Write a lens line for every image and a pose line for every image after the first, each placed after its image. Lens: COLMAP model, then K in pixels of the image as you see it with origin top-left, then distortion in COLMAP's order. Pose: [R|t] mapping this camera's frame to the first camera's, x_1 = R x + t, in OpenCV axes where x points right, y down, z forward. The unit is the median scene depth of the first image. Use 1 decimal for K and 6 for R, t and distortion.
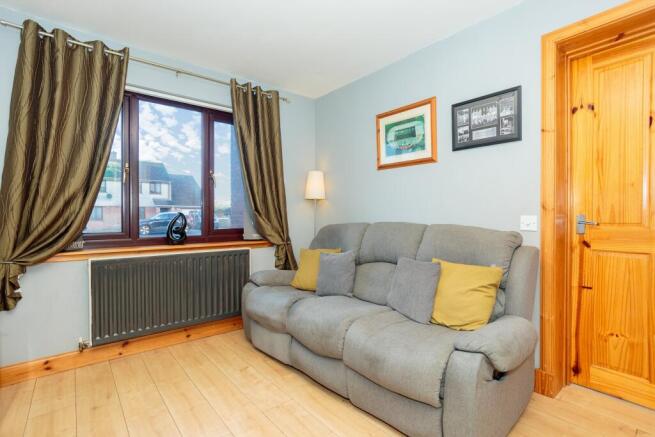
lens RADIAL K [[316.2, 0, 326.5], [0, 316.2, 220.2], [0, 0, 1]] dist [-0.023024, 0.006321]
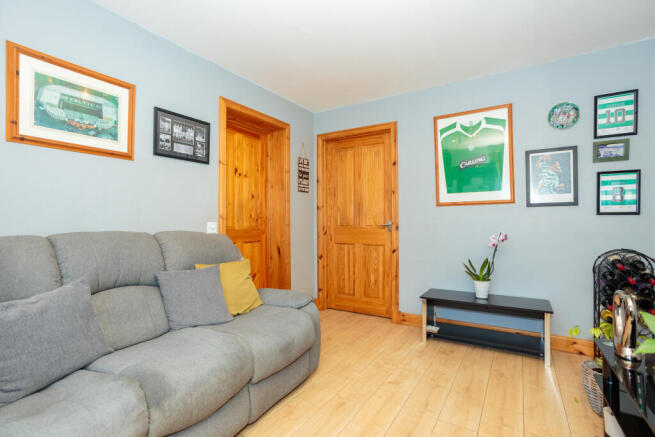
lens RADIAL K [[316.2, 0, 325.2], [0, 316.2, 217.5], [0, 0, 1]] dist [-0.023024, 0.006321]
pose [[-0.299176, 0.017053, 0.954046, -0.673052], [0.017156, 0.999775, -0.012491, -0.008629], [-0.954044, 0.012631, -0.299401, 0.811093]]
